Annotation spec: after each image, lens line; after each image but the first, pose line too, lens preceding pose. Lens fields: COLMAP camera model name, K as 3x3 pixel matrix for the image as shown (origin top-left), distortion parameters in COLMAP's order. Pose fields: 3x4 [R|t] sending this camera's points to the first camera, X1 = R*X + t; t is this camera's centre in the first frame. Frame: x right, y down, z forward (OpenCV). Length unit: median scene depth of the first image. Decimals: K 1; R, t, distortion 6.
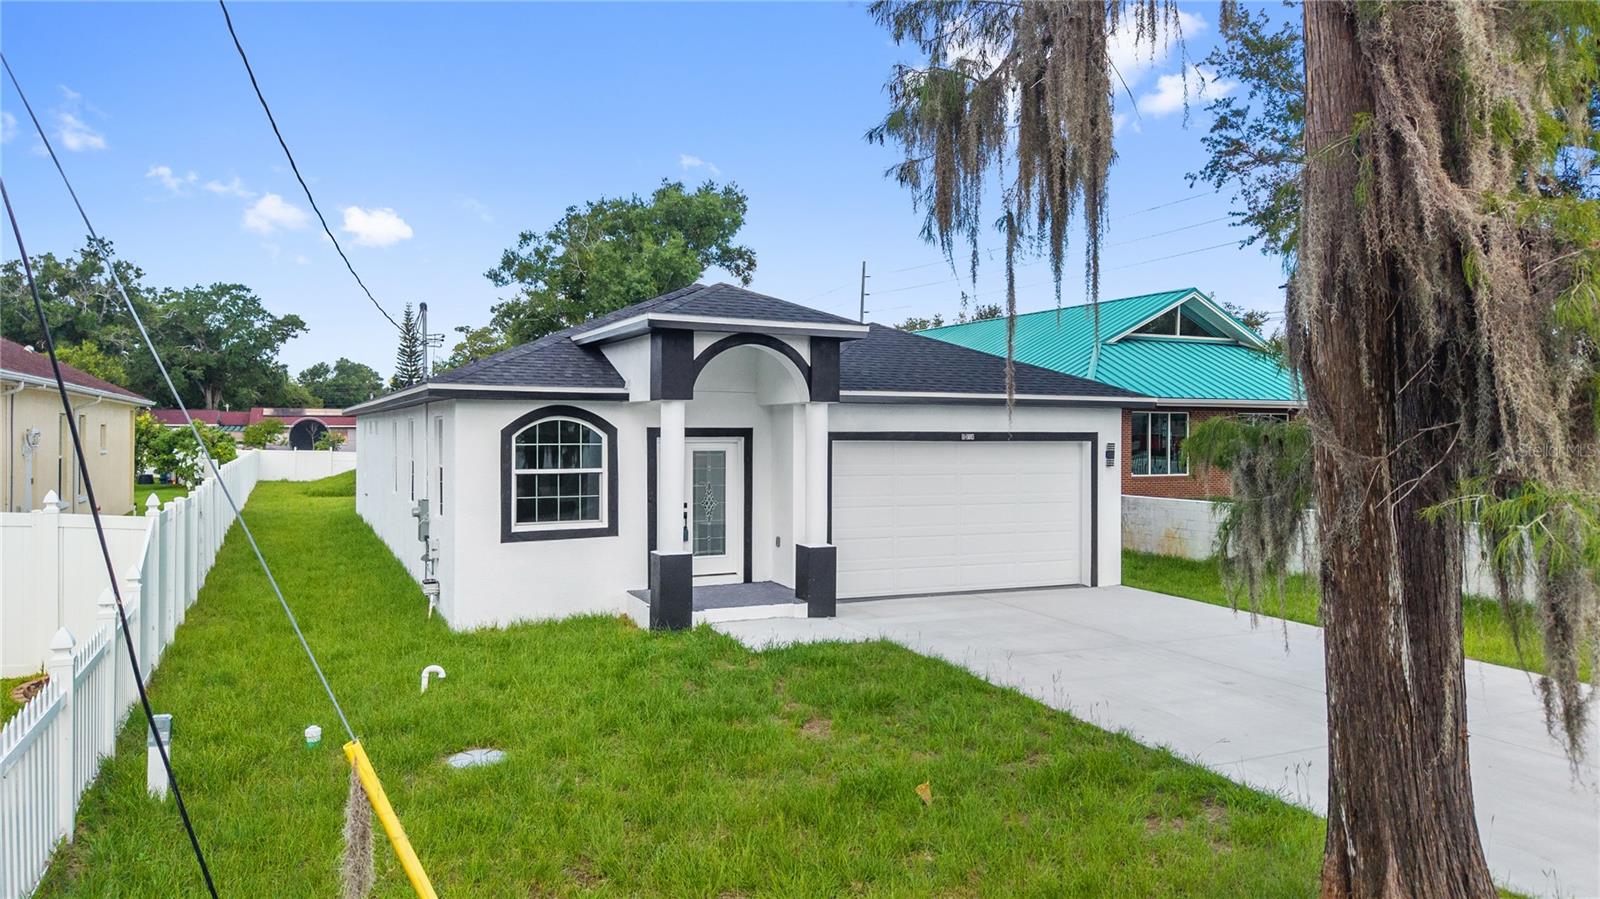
lens RADIAL K [[1050.7, 0, 800.0], [0, 1050.7, 449.5], [0, 0, 1]] dist [-0.002681, -0.001205]
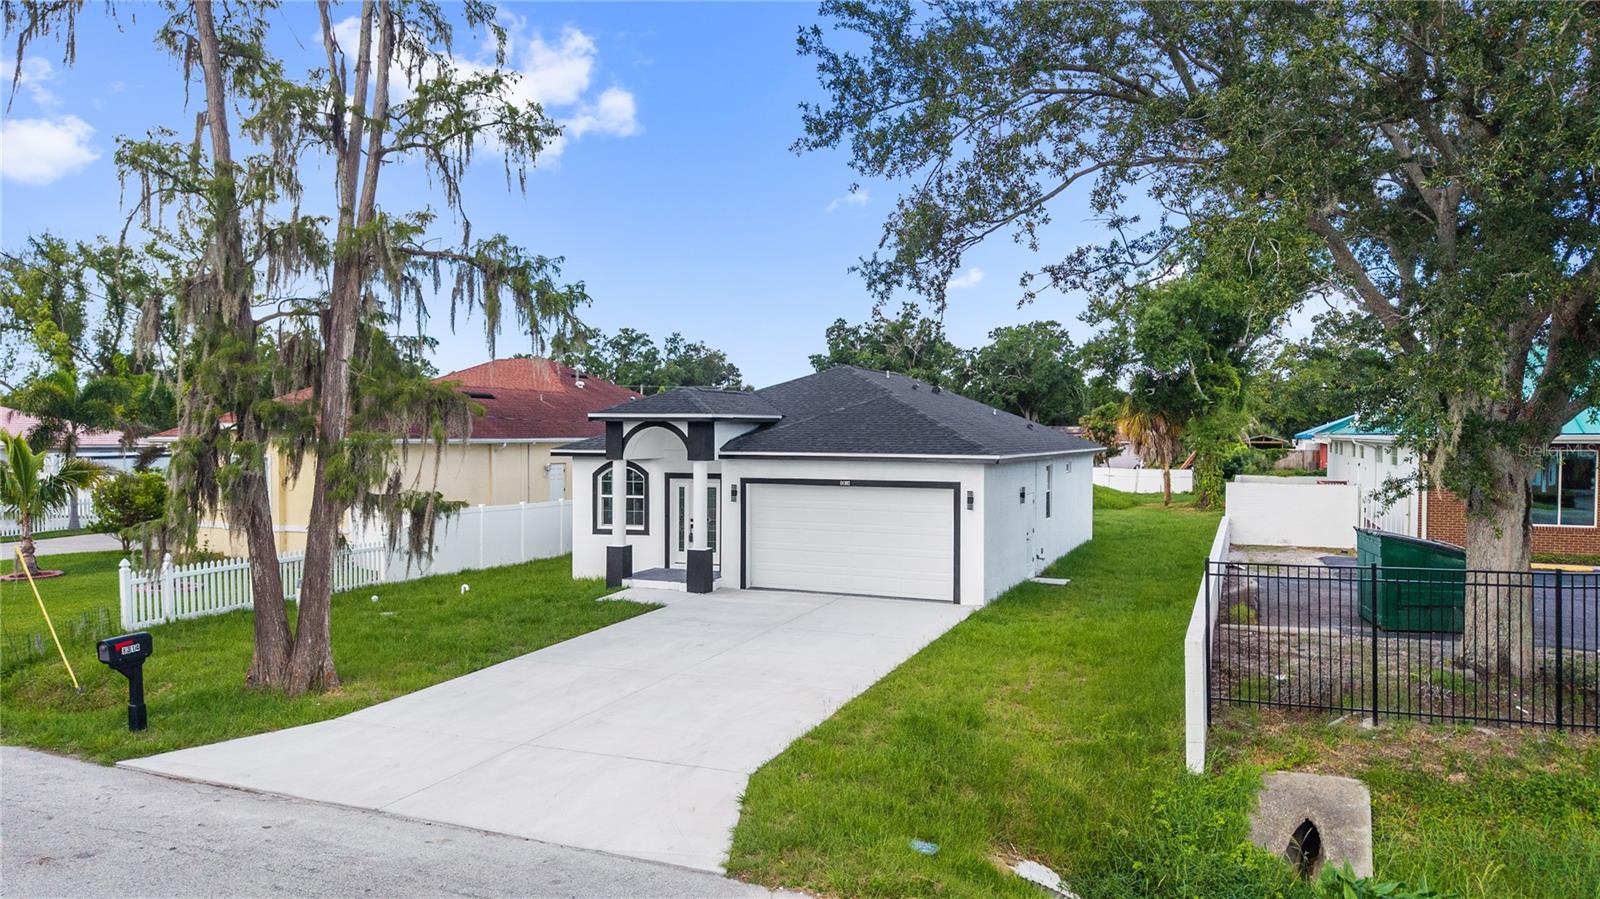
lens RADIAL K [[1050.7, 0, 800.0], [0, 1050.7, 449.5], [0, 0, 1]] dist [-0.002681, -0.001205]
pose [[0.664447, 0.008376, -0.747288, 1.207954], [-0.013605, 0.999907, -0.000889, -0.056857], [0.747211, 0.010758, 0.664499, 0.035001]]
